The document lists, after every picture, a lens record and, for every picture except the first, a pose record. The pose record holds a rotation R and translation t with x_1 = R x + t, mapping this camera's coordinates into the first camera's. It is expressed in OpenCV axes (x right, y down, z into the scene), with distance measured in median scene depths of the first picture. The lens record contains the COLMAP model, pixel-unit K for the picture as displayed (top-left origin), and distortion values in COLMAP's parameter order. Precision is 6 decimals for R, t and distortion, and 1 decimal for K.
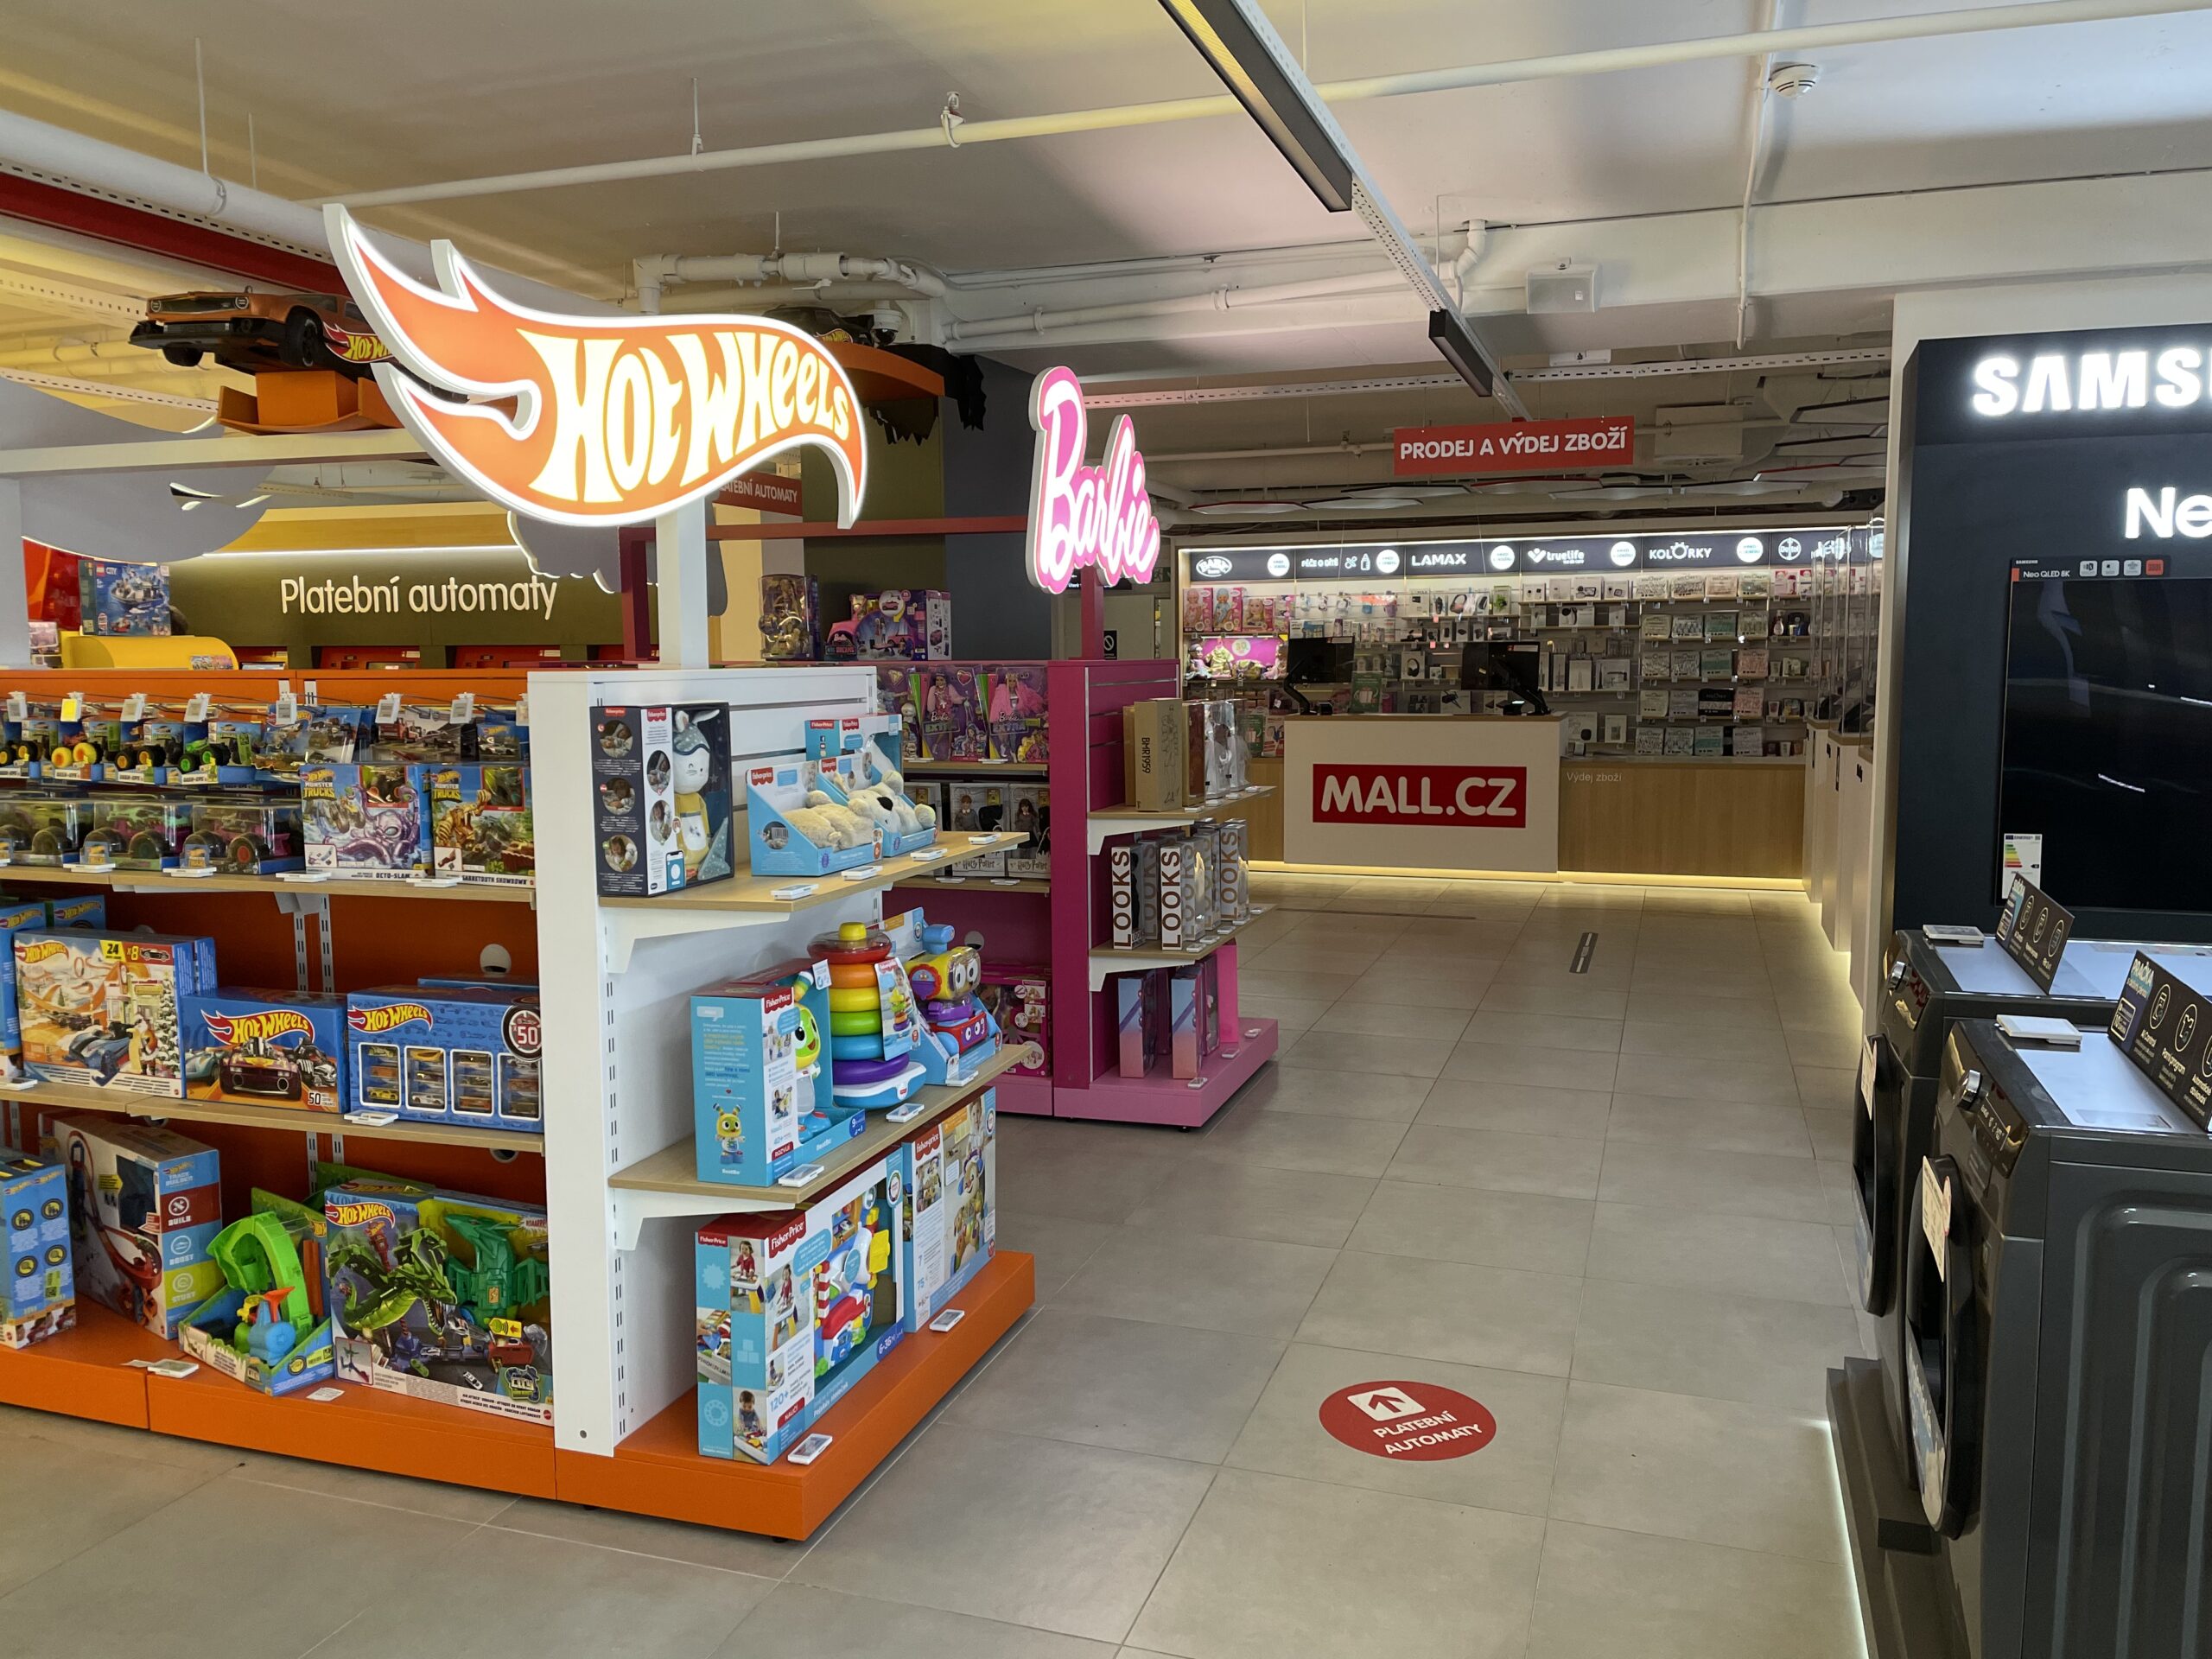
lens RADIAL K [[1676.1, 0, 1100.5], [0, 1676.1, 852.8], [0, 0, 1]] dist [0.091220, -0.000436]
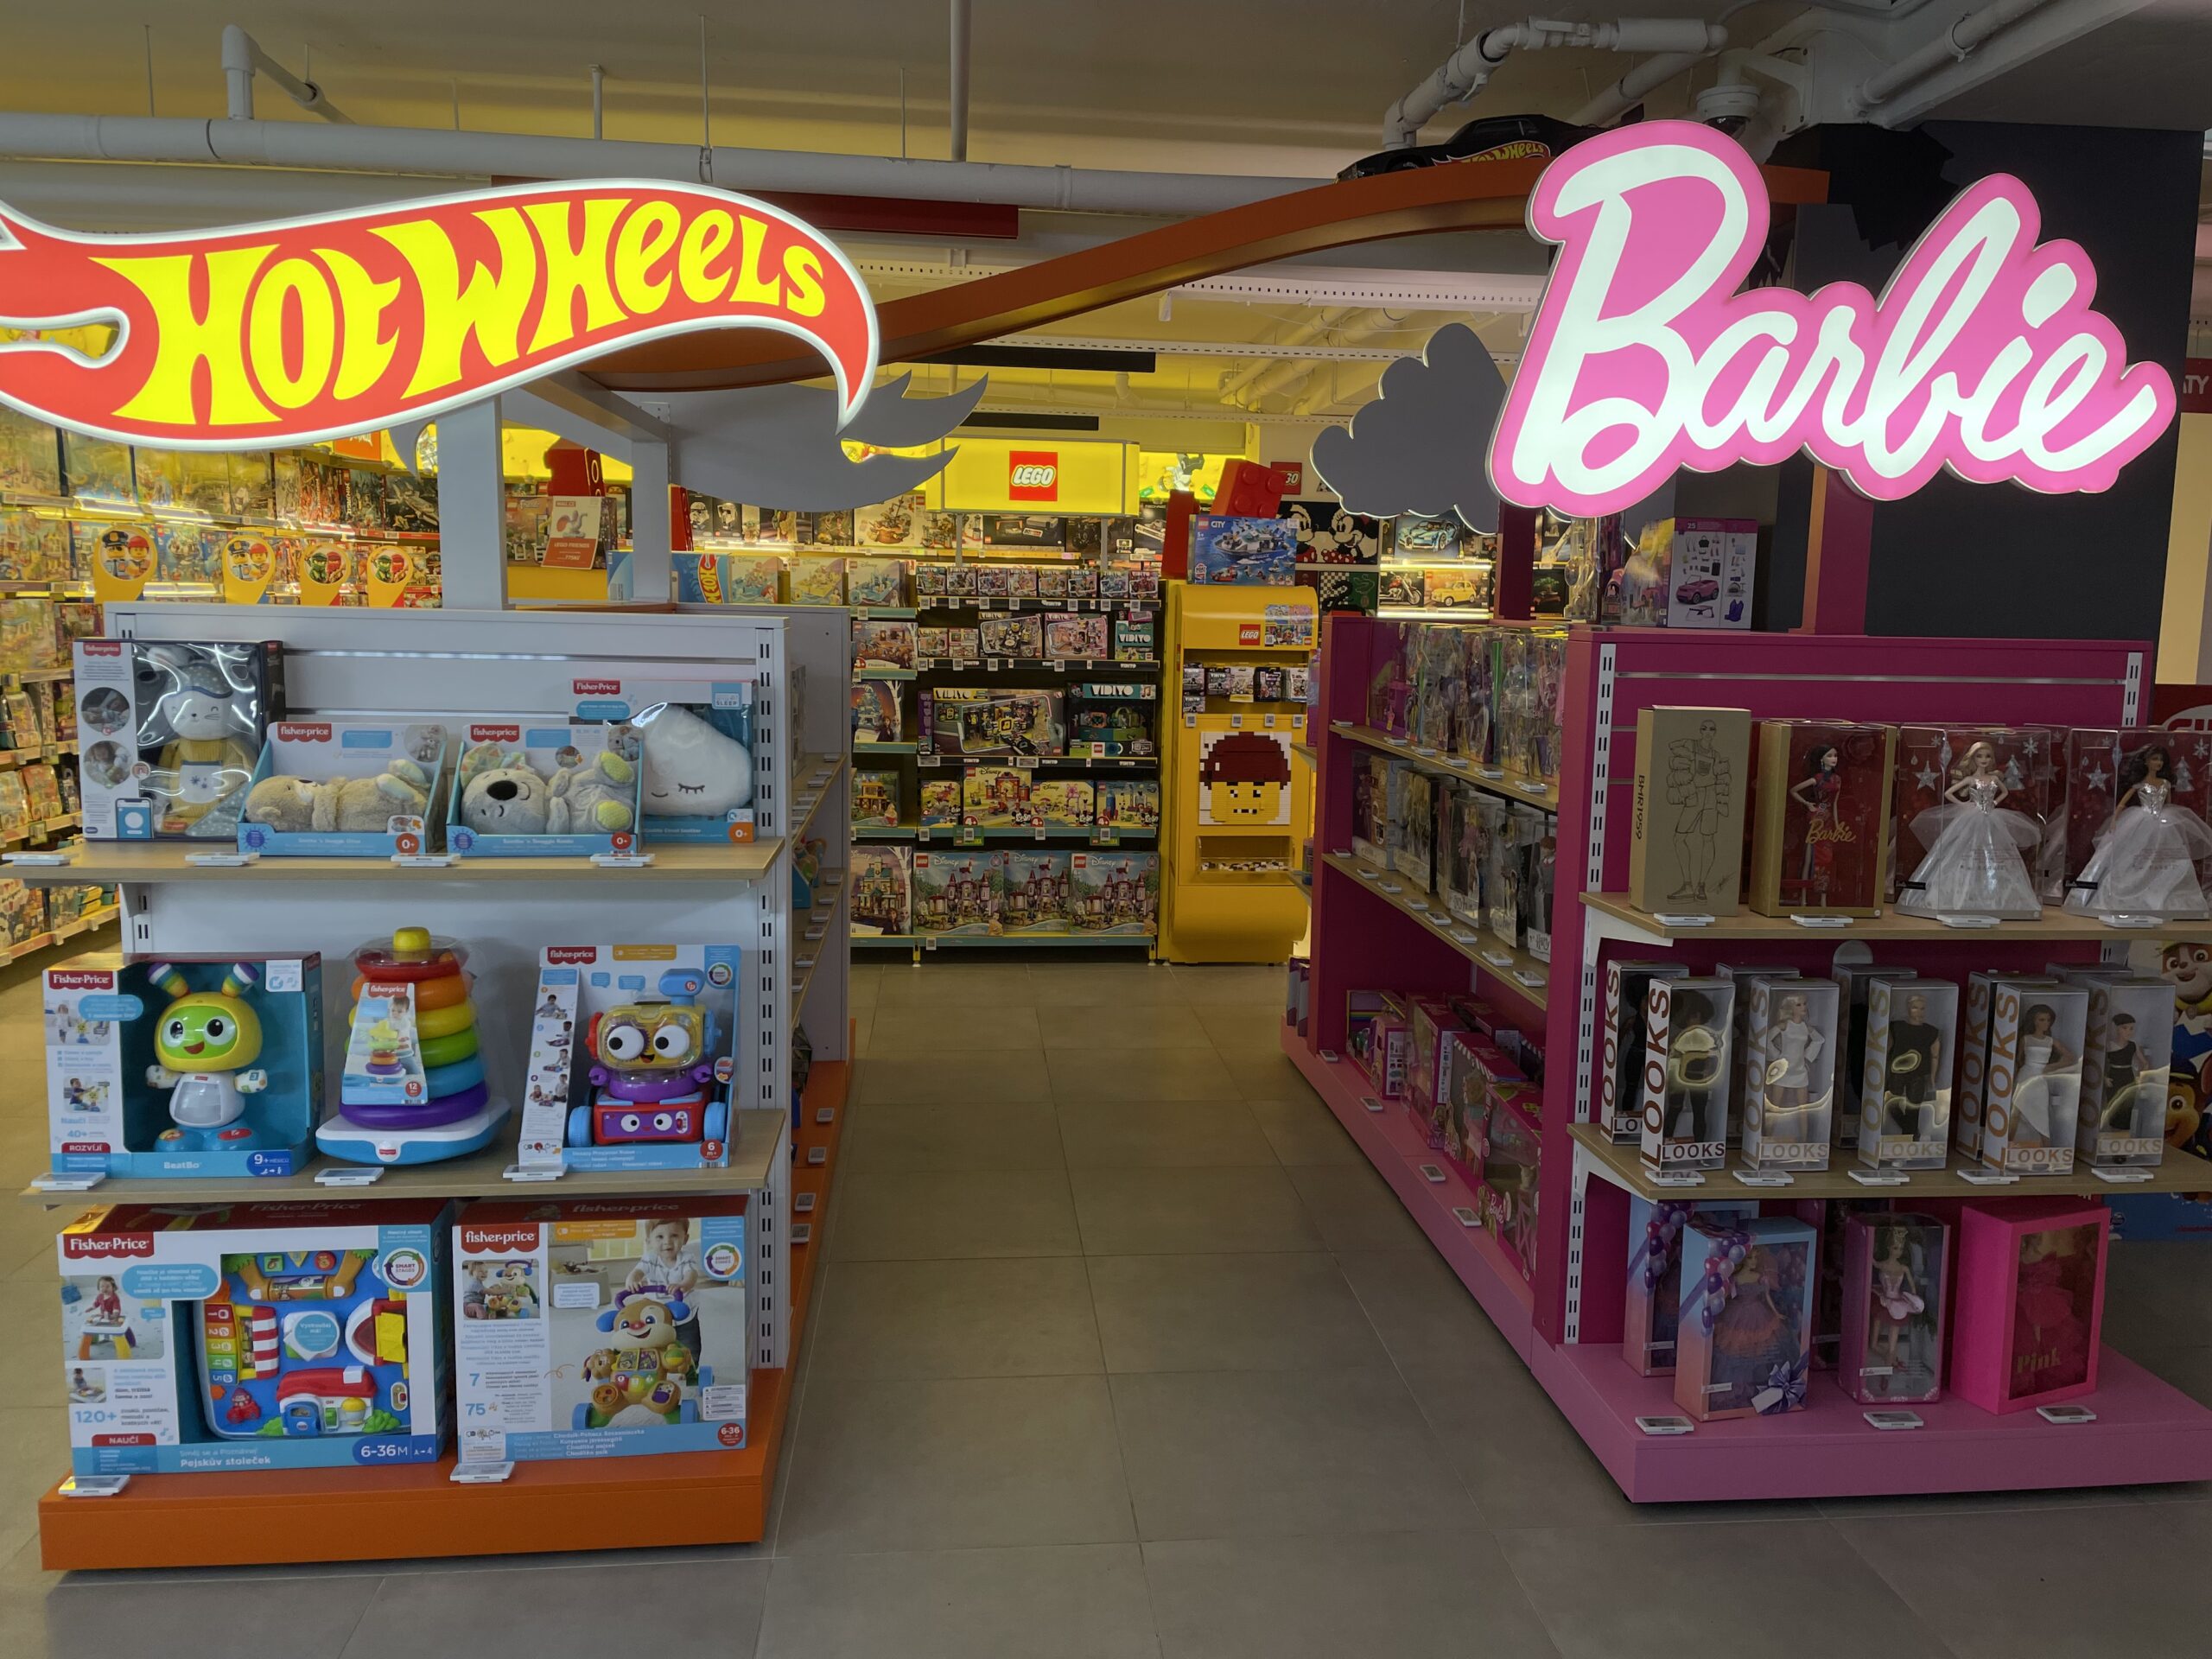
lens RADIAL K [[1695.1, 0, 1106.0], [0, 1695.1, 829.5], [0, 0, 1]] dist [0.085475, -0.109382]
pose [[0.422725, 0.143391, -0.894842, 0.466009], [-0.133919, 0.986447, 0.094806, -0.082392], [0.896309, 0.079760, 0.436198, 0.607070]]
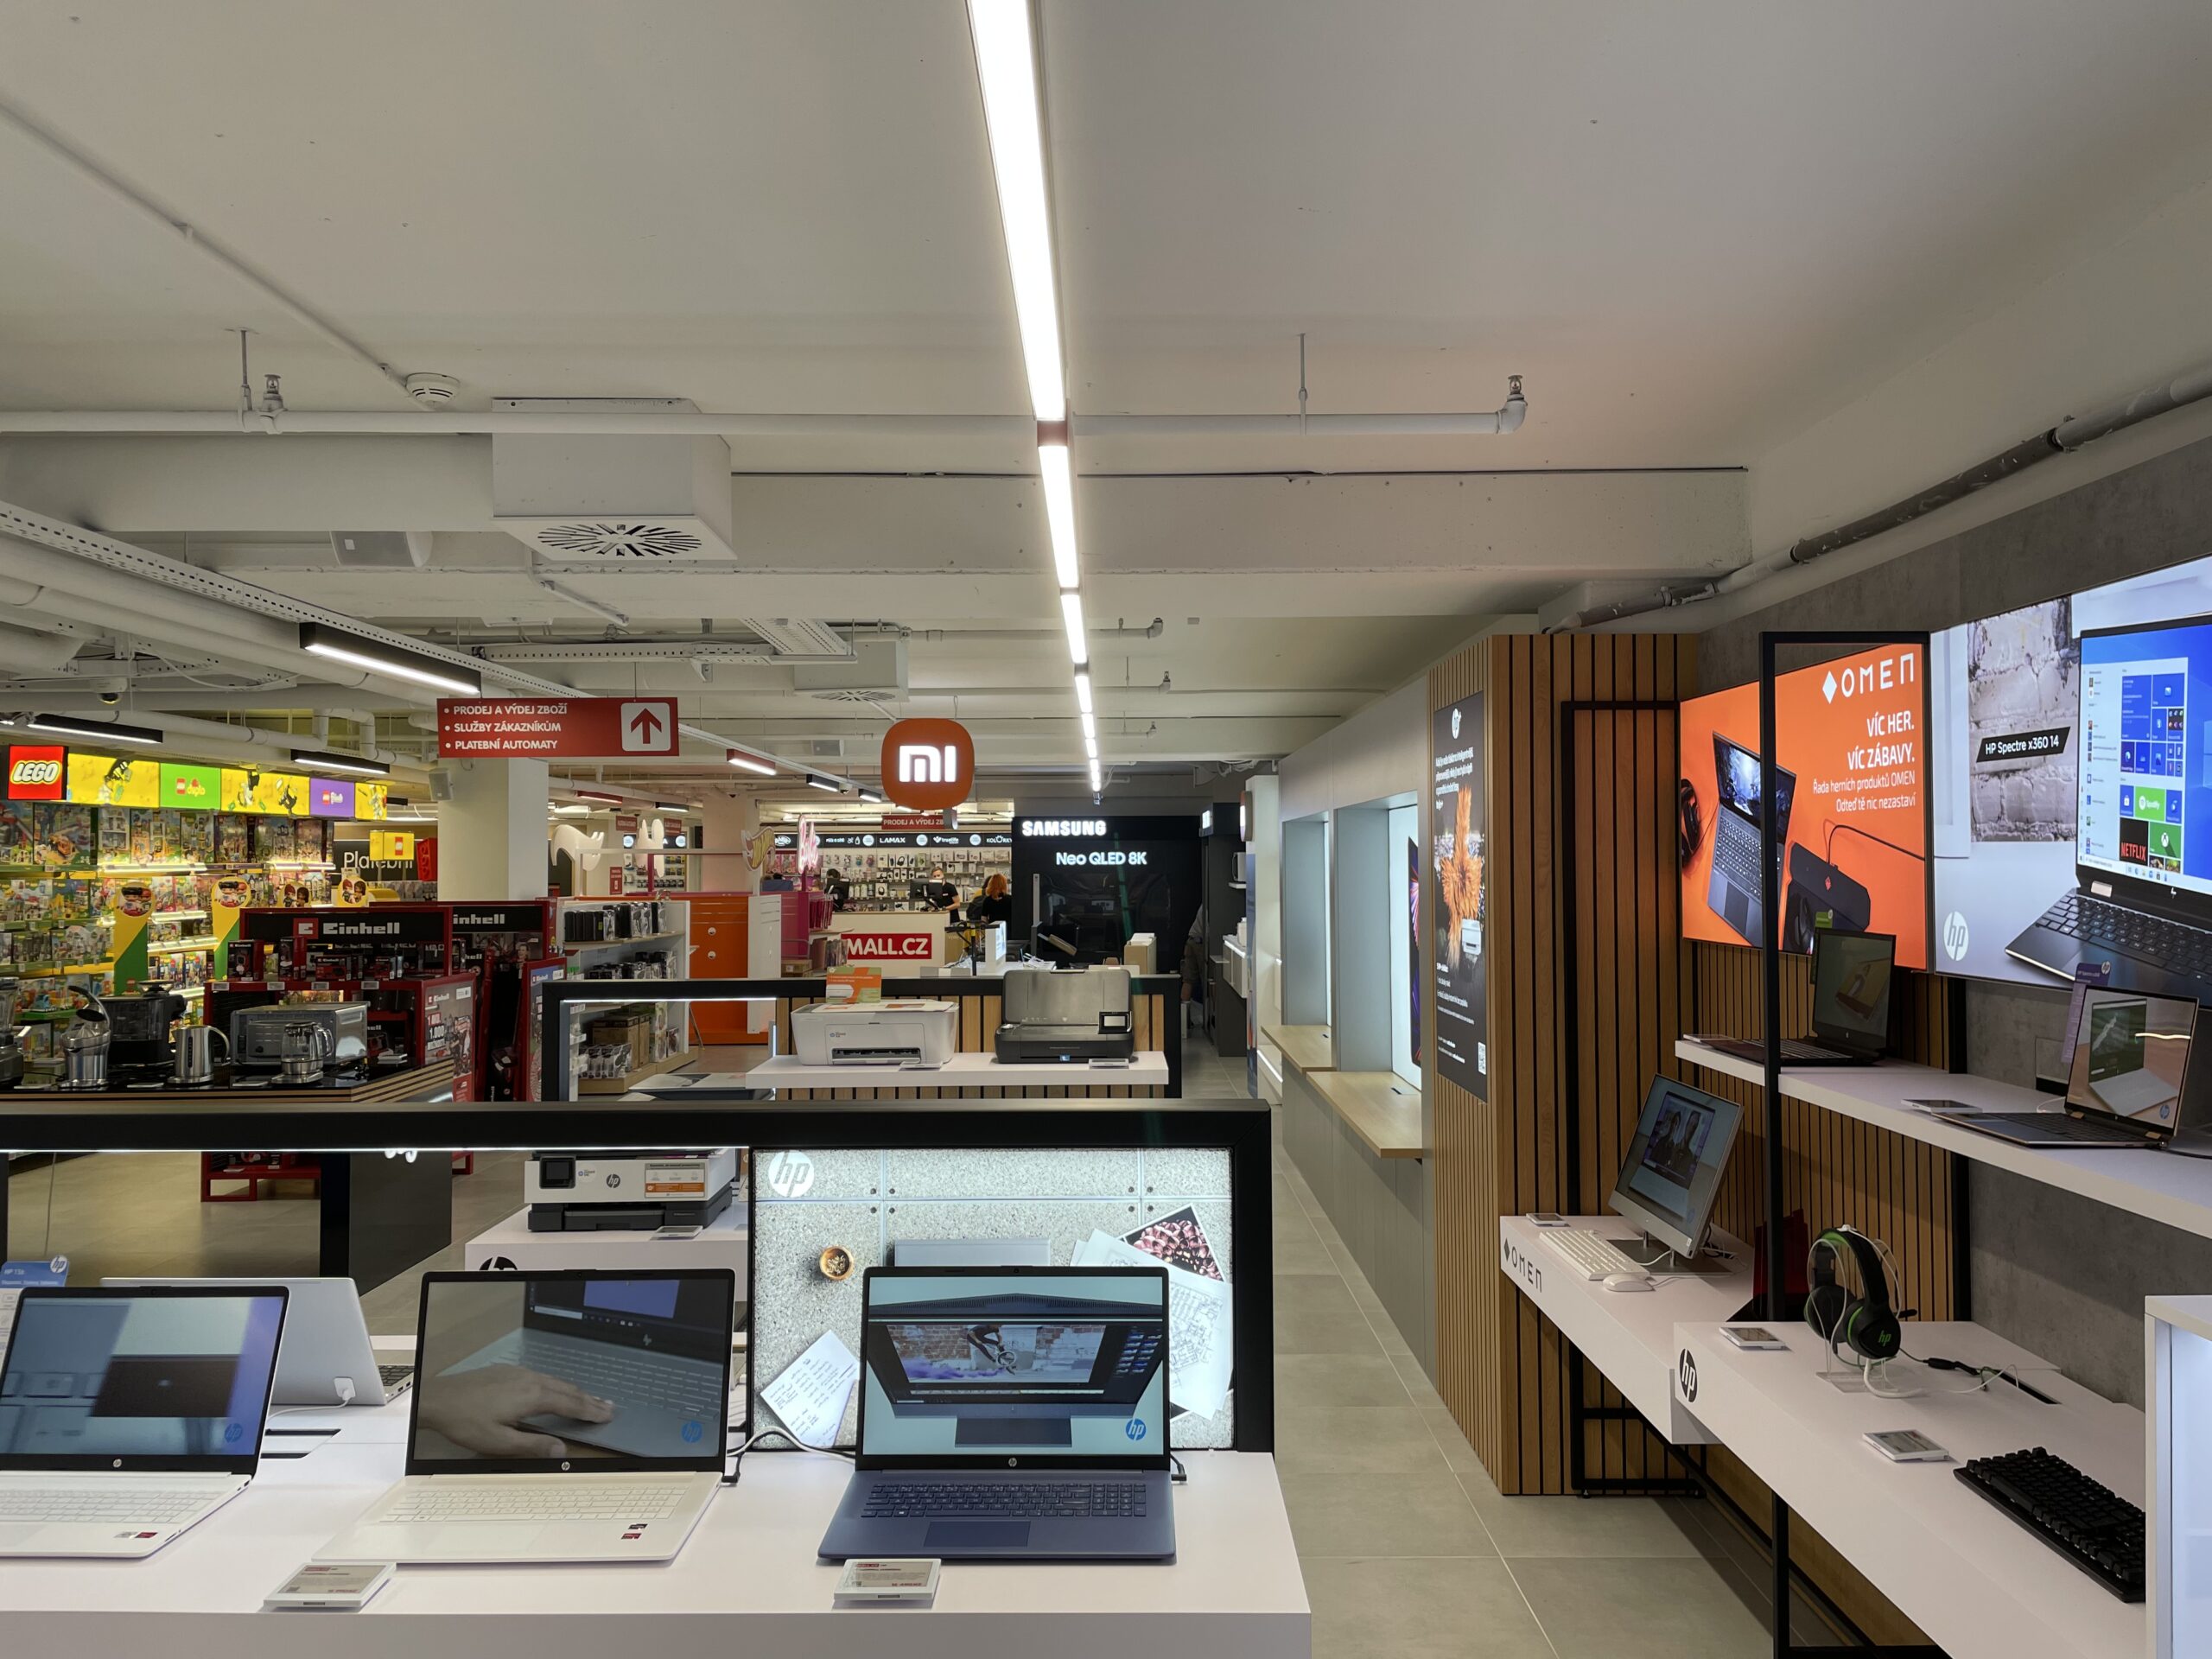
lens RADIAL K [[1676.1, 0, 1100.5], [0, 1676.1, 852.8], [0, 0, 1]] dist [0.091220, -0.000436]
pose [[0.946856, 0.011809, 0.321441, -0.628623], [0.029694, 0.991849, -0.123907, 0.302616], [-0.320284, 0.126867, 0.938788, -2.903729]]
